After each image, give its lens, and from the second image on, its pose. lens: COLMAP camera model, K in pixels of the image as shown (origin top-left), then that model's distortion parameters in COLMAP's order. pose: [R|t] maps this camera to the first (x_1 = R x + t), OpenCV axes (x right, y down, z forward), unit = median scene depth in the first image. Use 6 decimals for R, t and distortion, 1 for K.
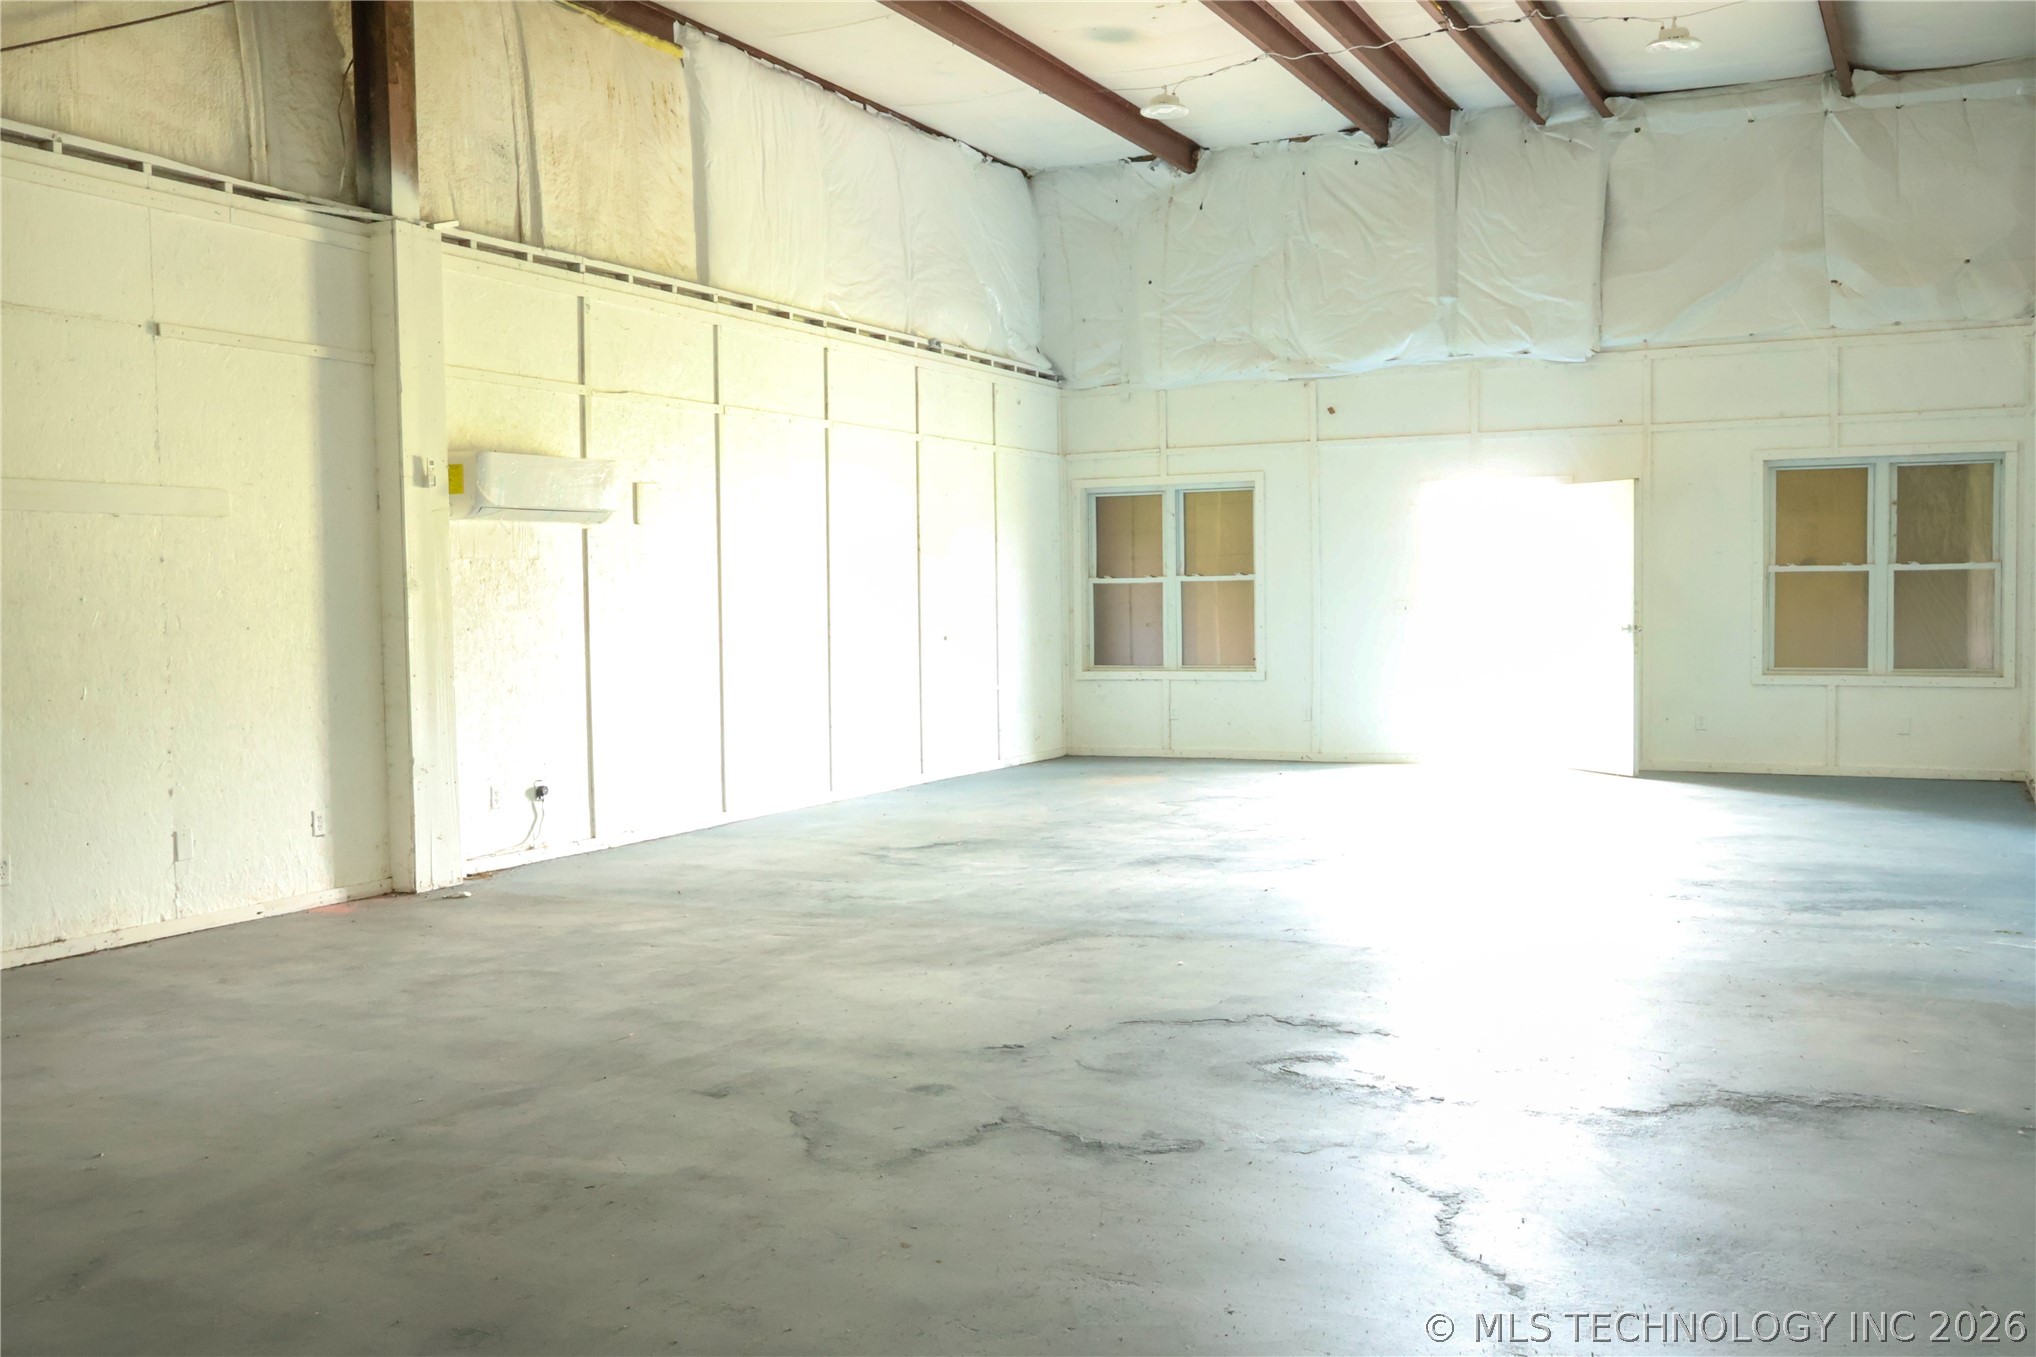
lens RADIAL K [[1894.5, 0, 1015.8], [0, 1894.5, 683.5], [0, 0, 1]] dist [0.000264, 0.000000]
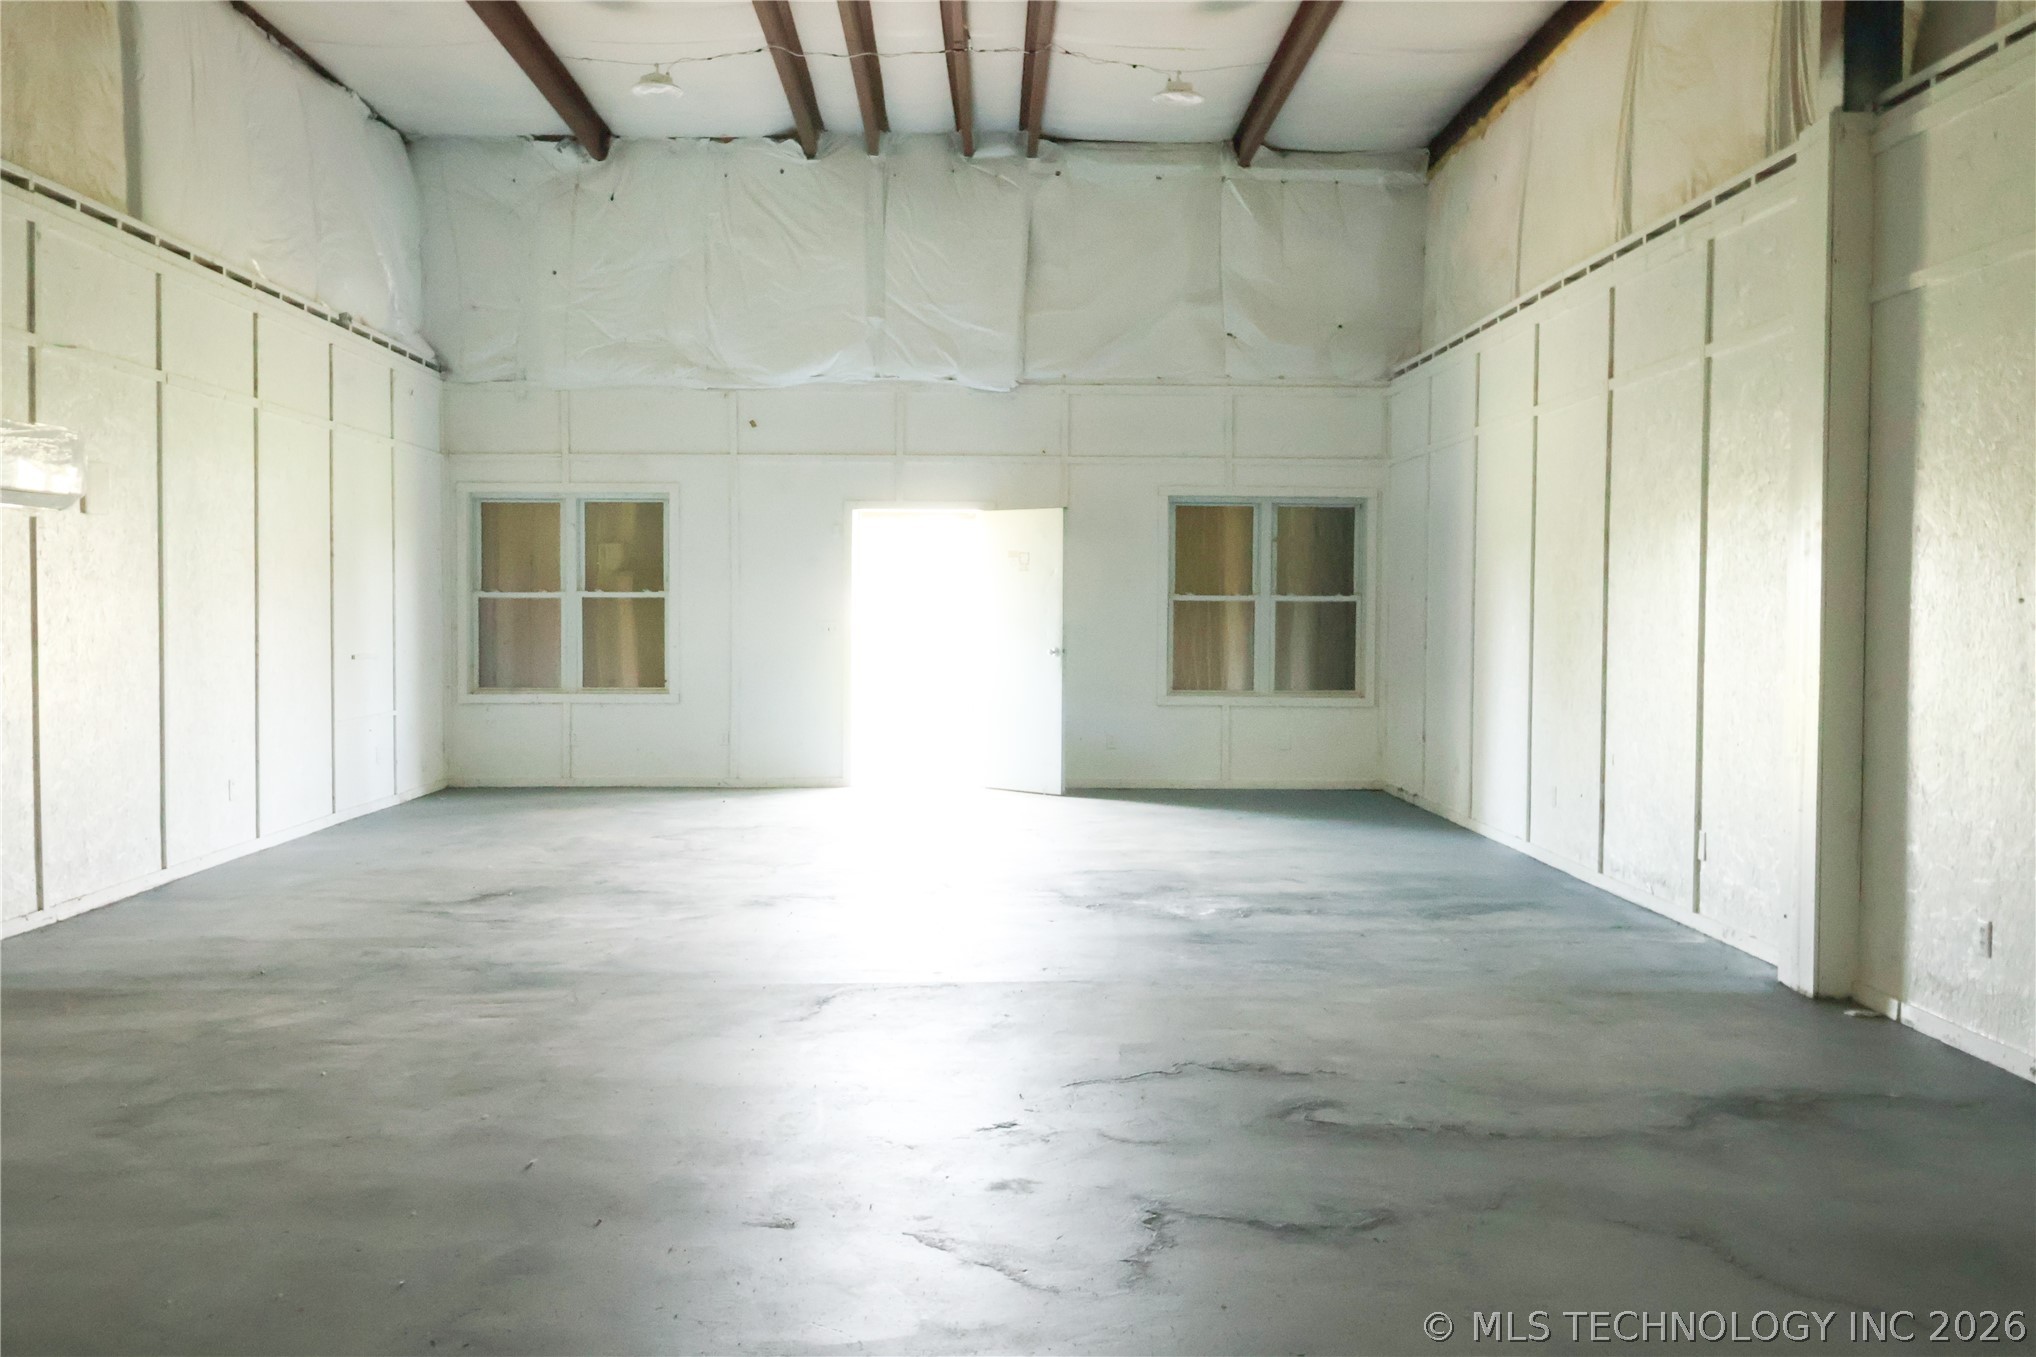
lens RADIAL K [[1894.5, 0, 1024.0], [0, 1894.5, 674.7], [0, 0, 1]] dist [0.000264, 0.000000]
pose [[0.891508, 0.002303, 0.452998, -0.161599], [0.004363, 0.999897, -0.013669, -0.002450], [-0.452983, 0.014163, 0.891407, 0.085047]]
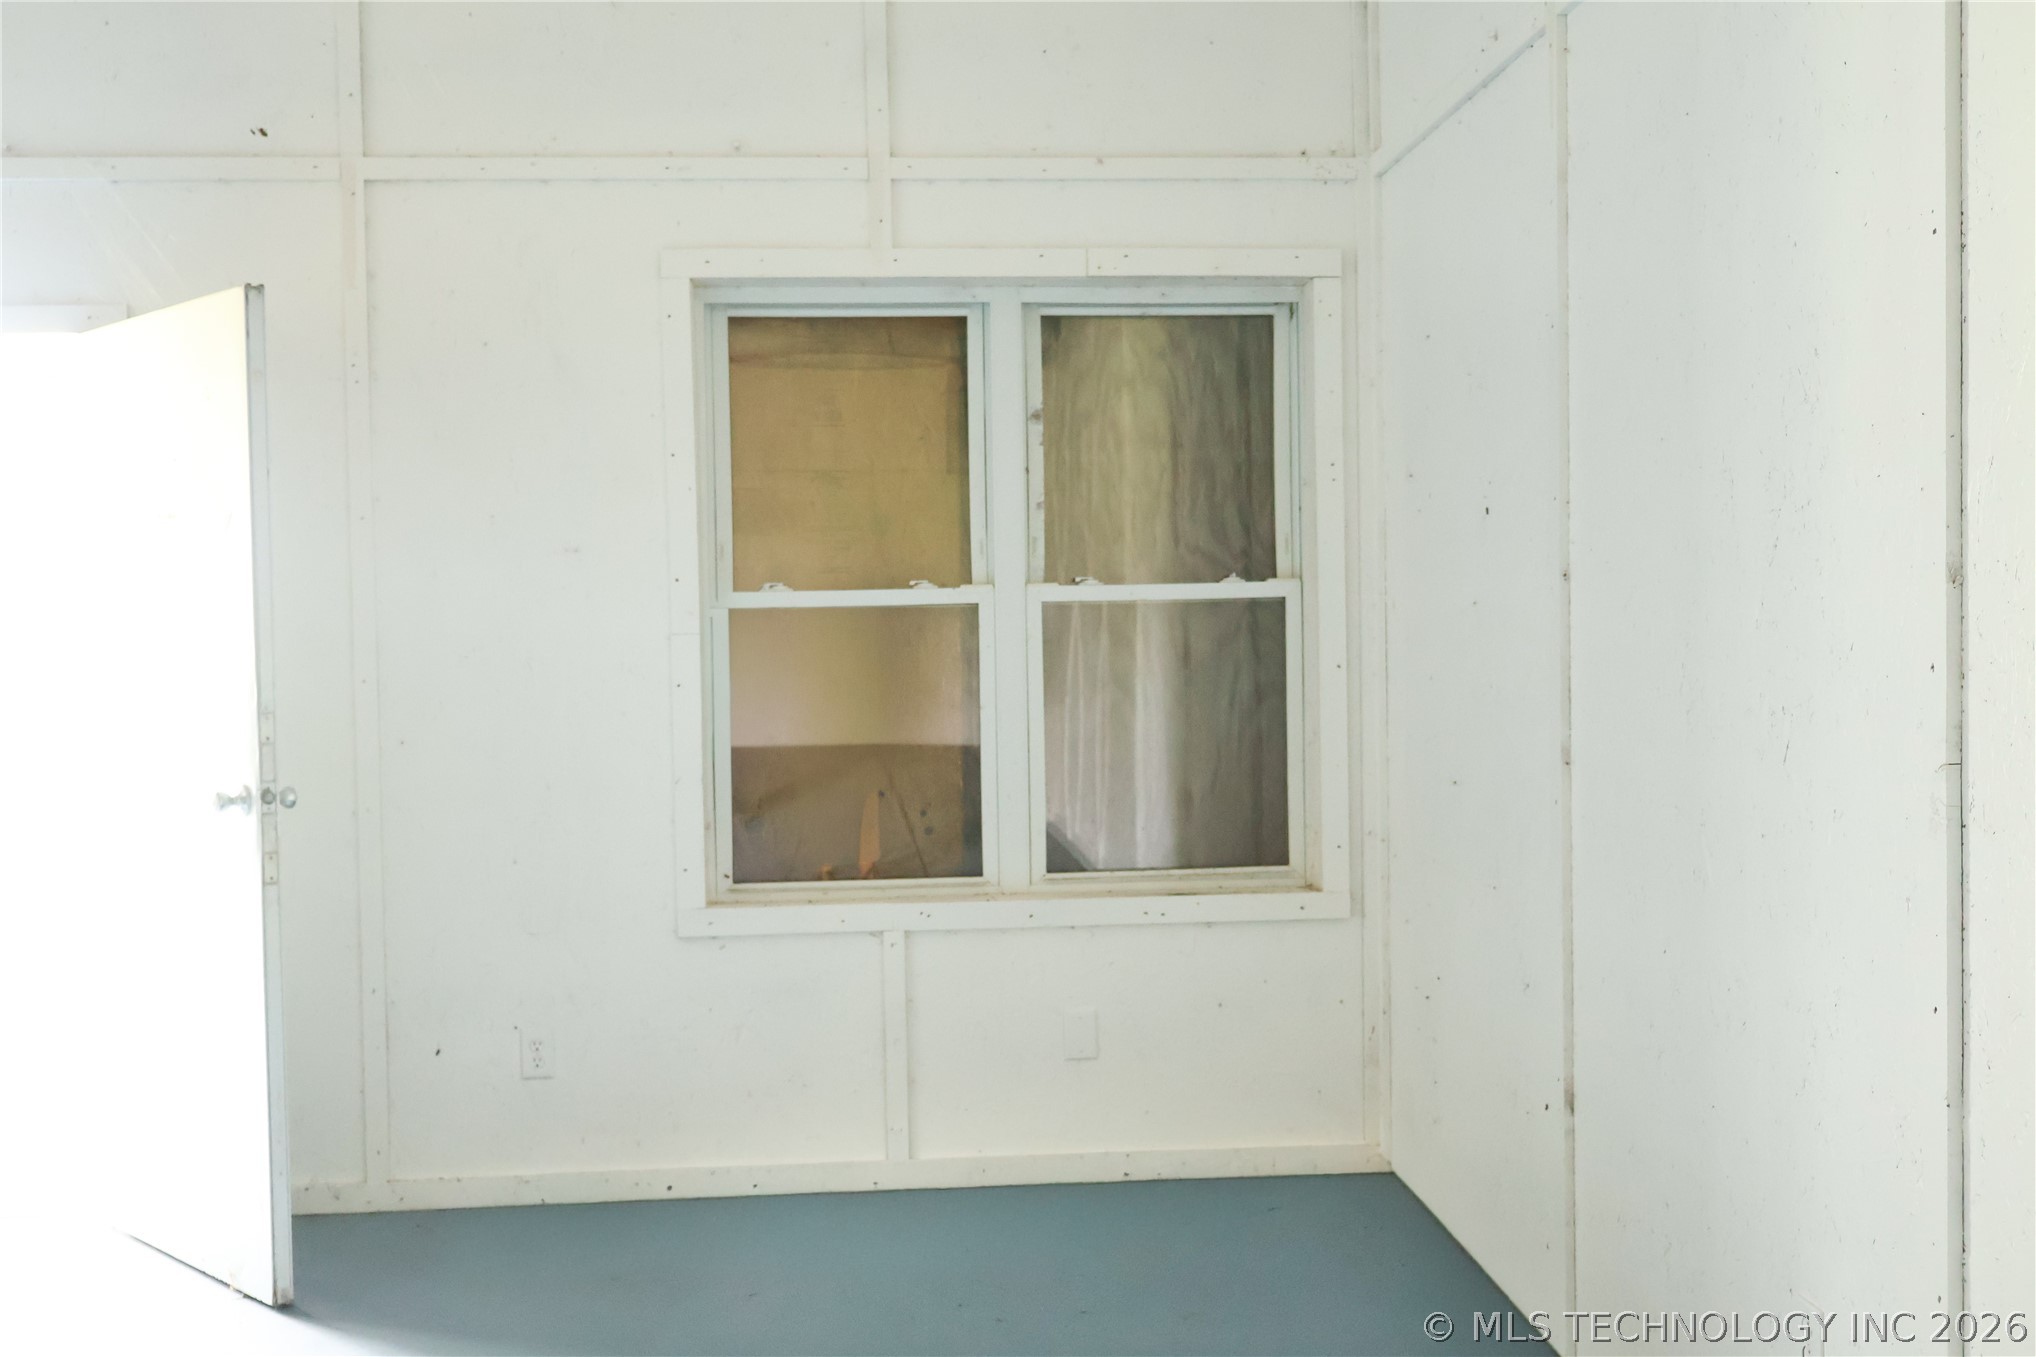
lens RADIAL K [[1894.5, 0, 1038.8], [0, 1894.5, 678.6], [0, 0, 1]] dist [0.000264, 0.000000]
pose [[0.876752, -0.021744, 0.480451, 0.284139], [0.030239, 0.999493, -0.009946, -0.040720], [-0.479991, 0.023248, 0.876965, 0.671782]]
